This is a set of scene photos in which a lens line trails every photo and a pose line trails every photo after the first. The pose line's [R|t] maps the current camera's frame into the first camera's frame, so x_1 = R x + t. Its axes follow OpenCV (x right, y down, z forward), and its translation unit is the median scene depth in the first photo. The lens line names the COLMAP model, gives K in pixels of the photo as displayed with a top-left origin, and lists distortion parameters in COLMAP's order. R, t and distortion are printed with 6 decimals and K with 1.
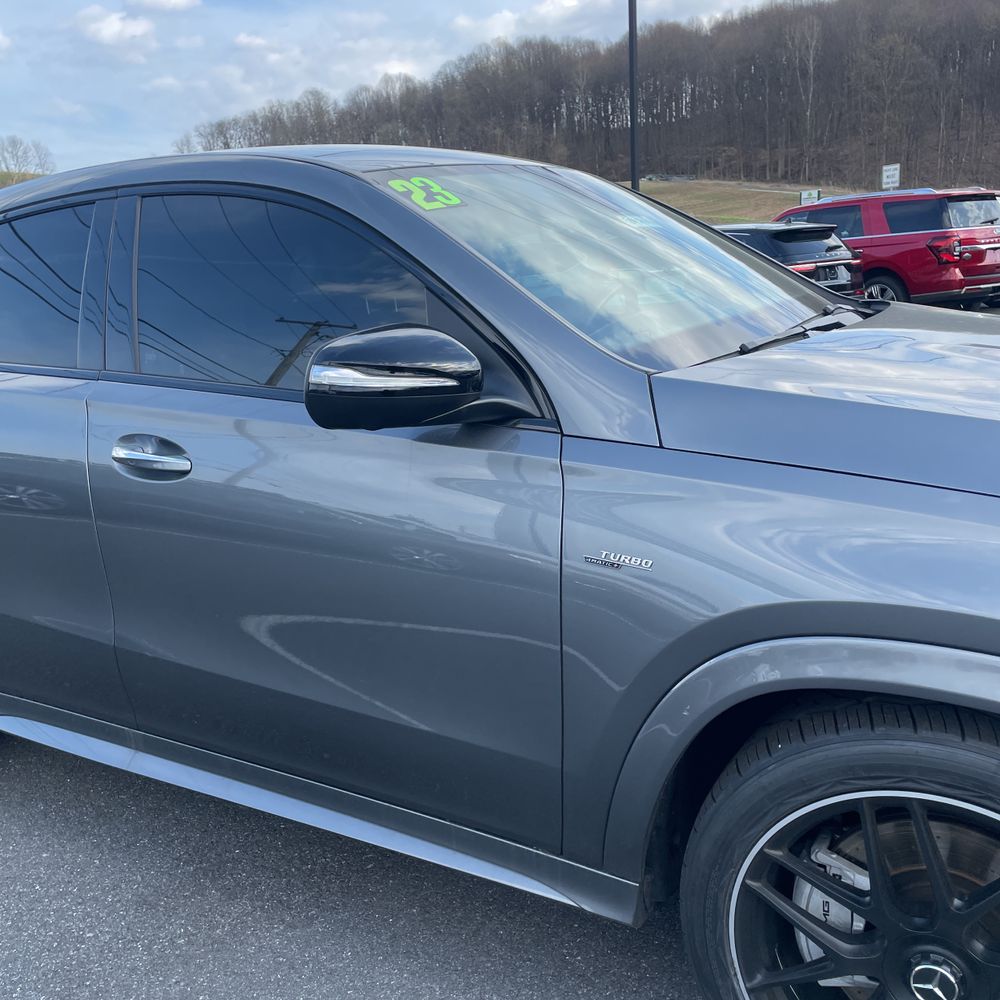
lens RADIAL K [[1016.9, 0, 488.1], [0, 1016.9, 494.9], [0, 0, 1]] dist [0.015577, 0.000000]
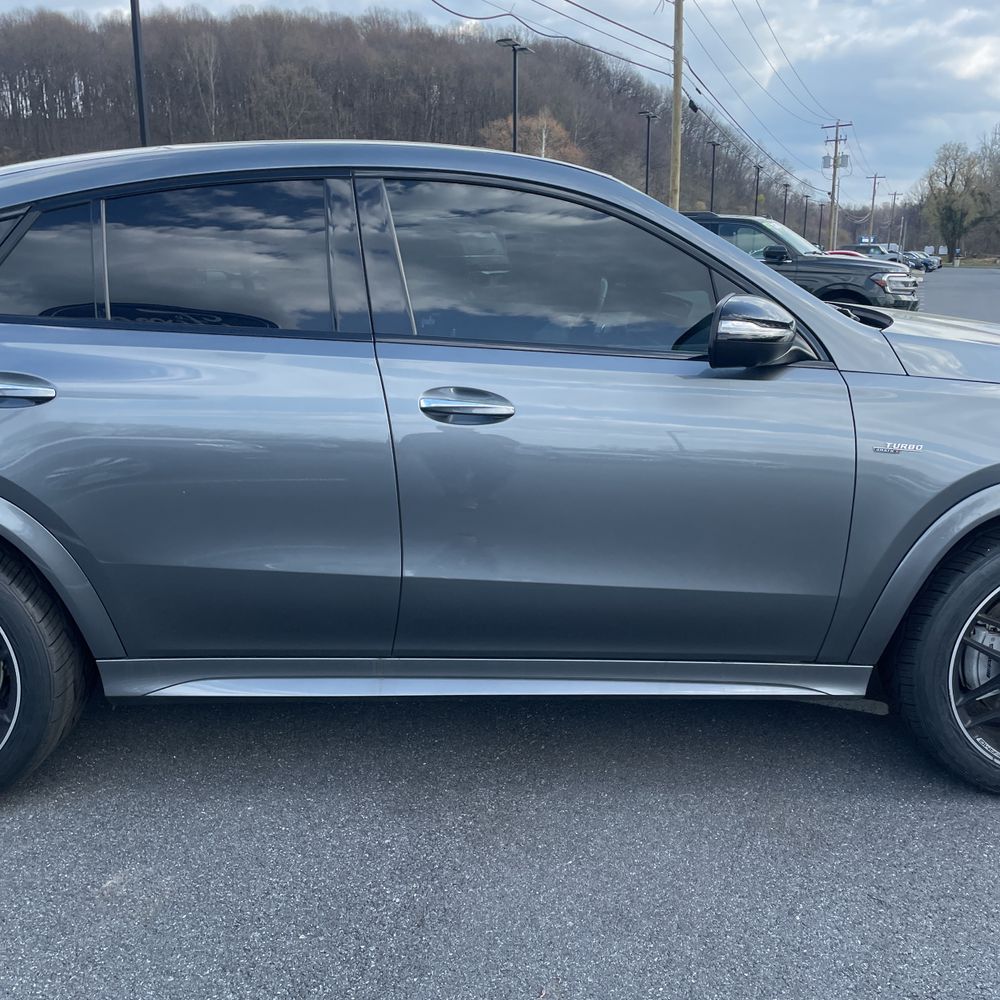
lens RADIAL K [[1016.9, 0, 497.7], [0, 1016.9, 522.4], [0, 0, 1]] dist [0.015577, 0.000000]
pose [[0.845423, -0.074531, 0.528872, -1.215338], [0.068133, 0.997175, 0.031614, 0.084388], [-0.529734, 0.009306, 0.848113, -0.006578]]
